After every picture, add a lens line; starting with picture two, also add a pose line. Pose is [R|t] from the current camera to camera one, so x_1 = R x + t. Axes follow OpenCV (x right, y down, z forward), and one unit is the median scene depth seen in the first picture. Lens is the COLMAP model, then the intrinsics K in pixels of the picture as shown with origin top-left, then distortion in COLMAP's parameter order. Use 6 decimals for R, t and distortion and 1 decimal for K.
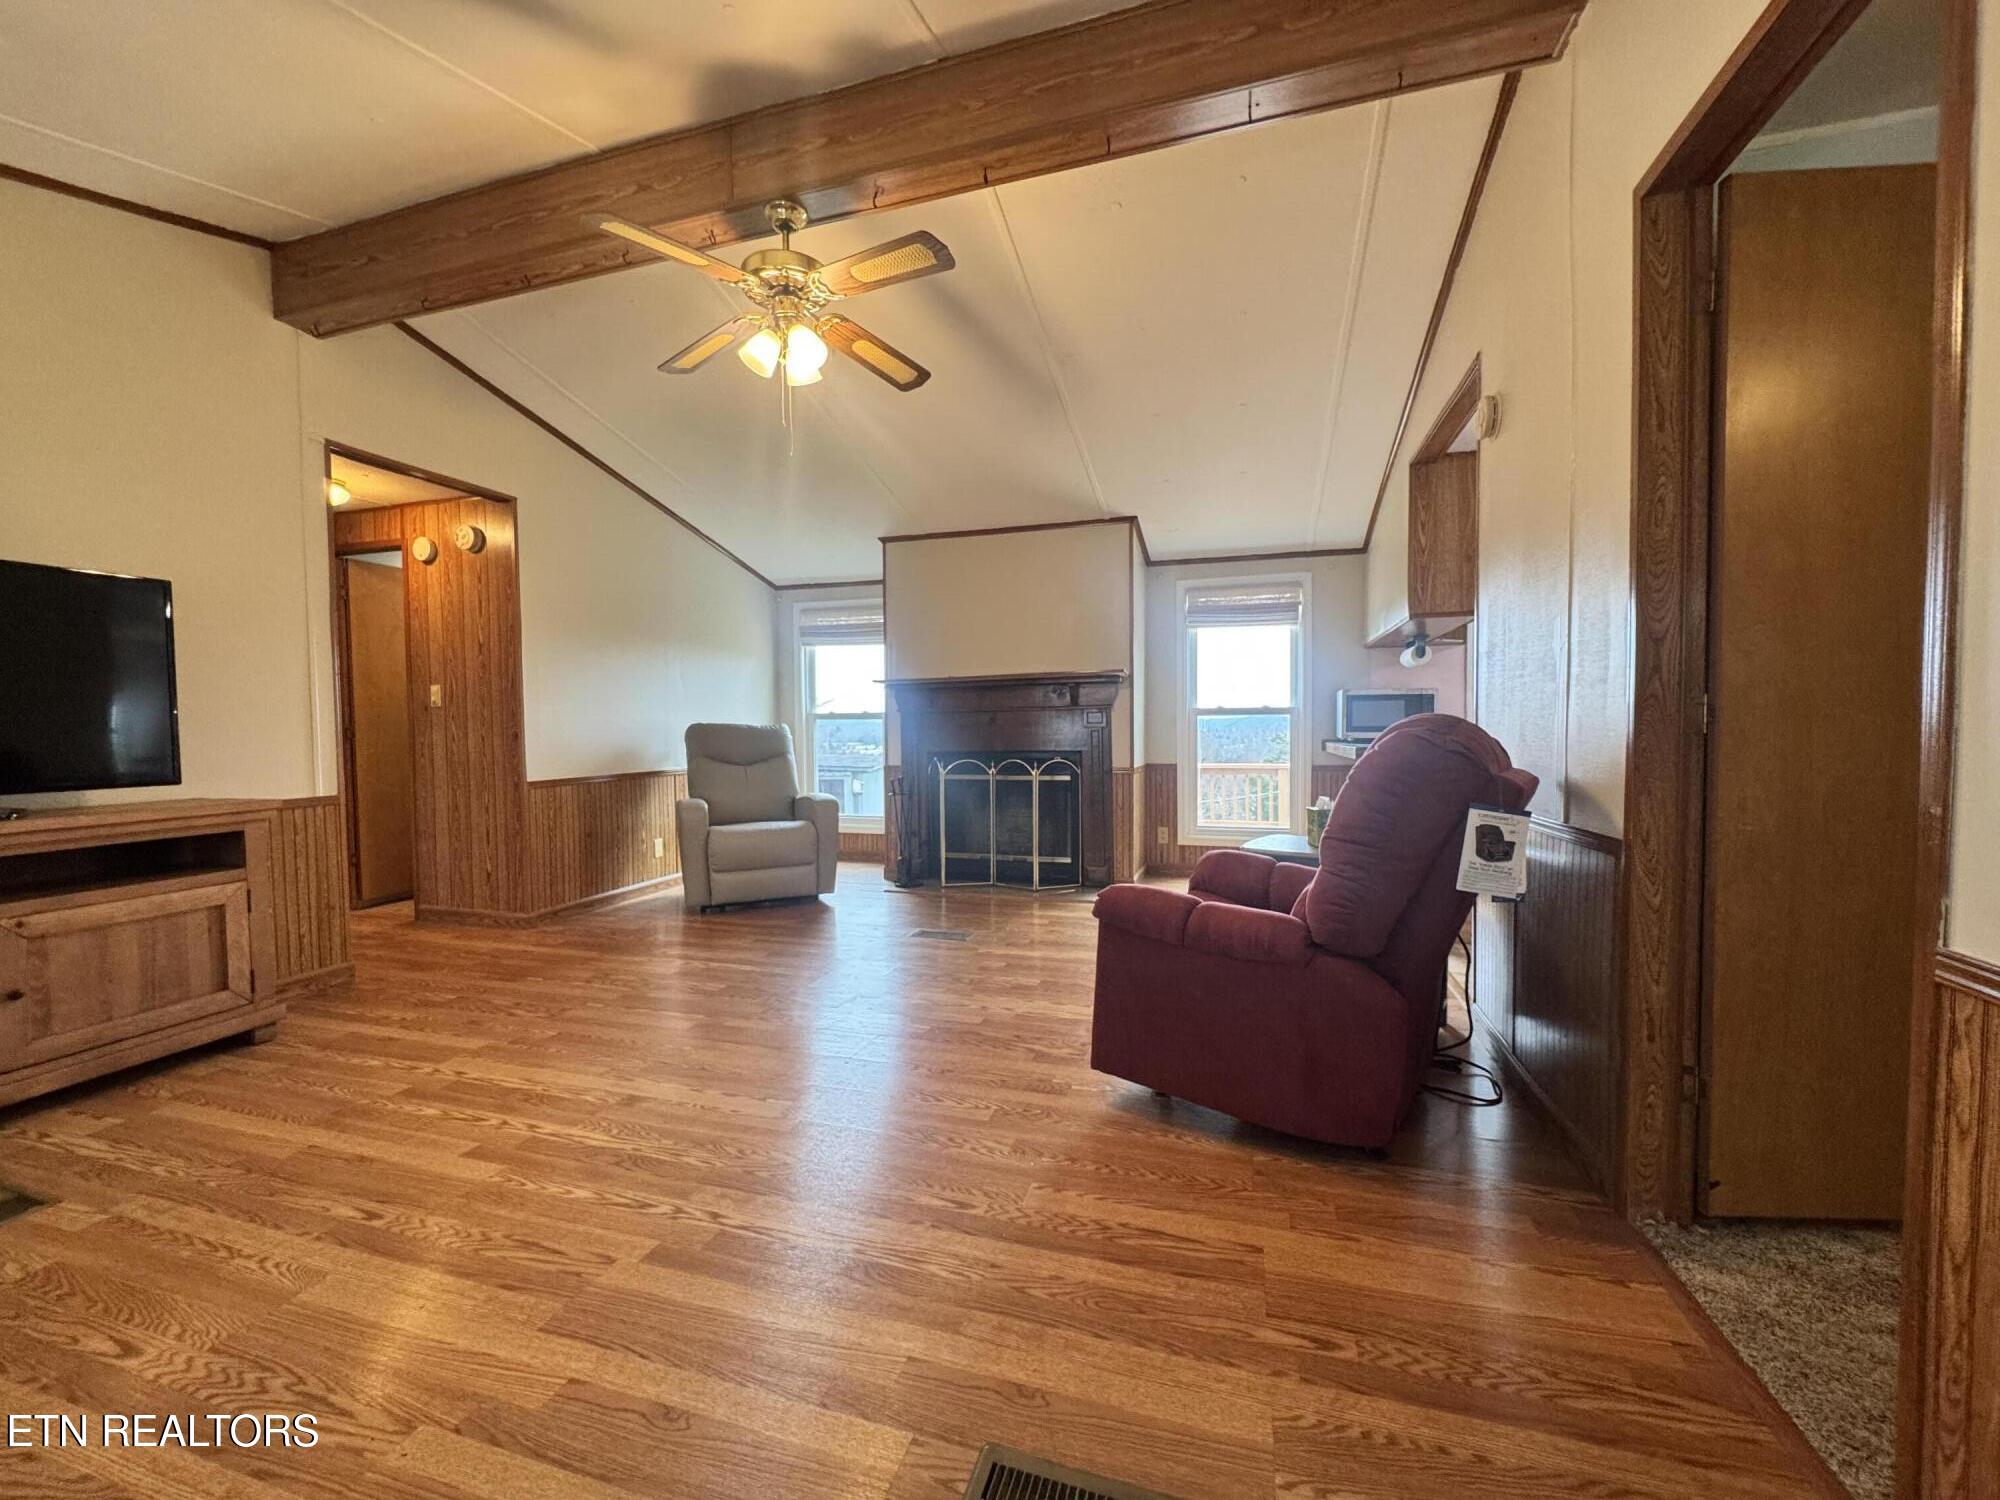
lens RADIAL K [[793.9, 0, 1001.7], [0, 793.9, 749.4], [0, 0, 1]] dist [-0.004567, 0.000626]
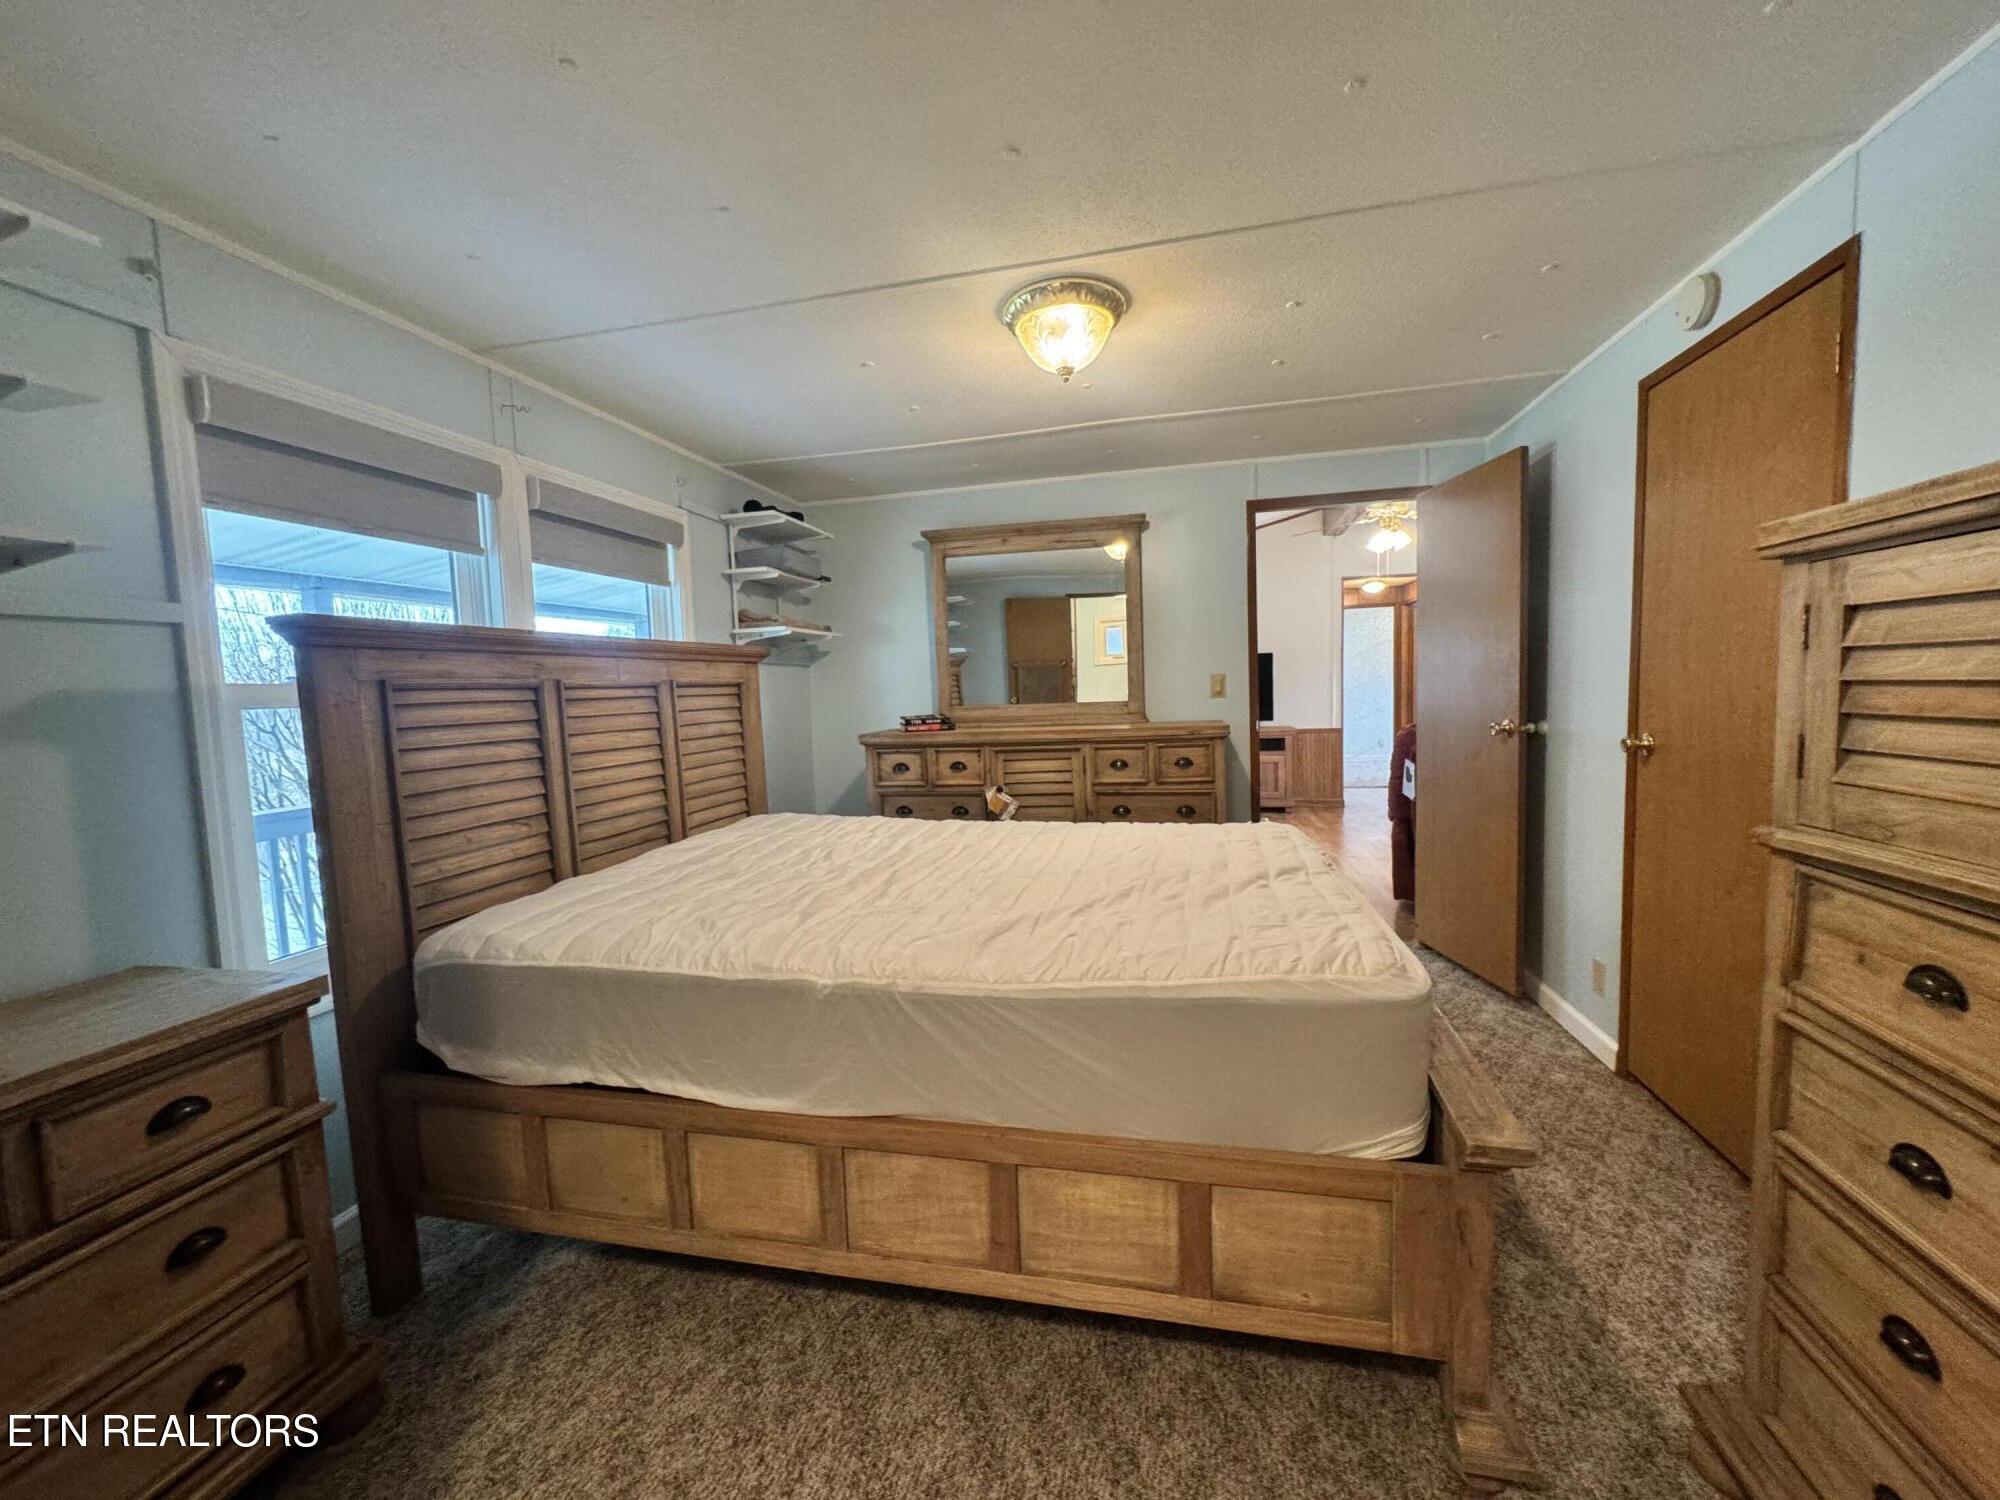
lens RADIAL K [[793.9, 0, 1001.7], [0, 793.9, 749.4], [0, 0, 1]] dist [-0.004567, 0.000626]
pose [[0.071530, 0.083747, -0.993916, 1.862103], [0.002475, 0.996451, 0.084139, -0.102501], [0.997435, -0.008479, 0.071069, -0.234614]]
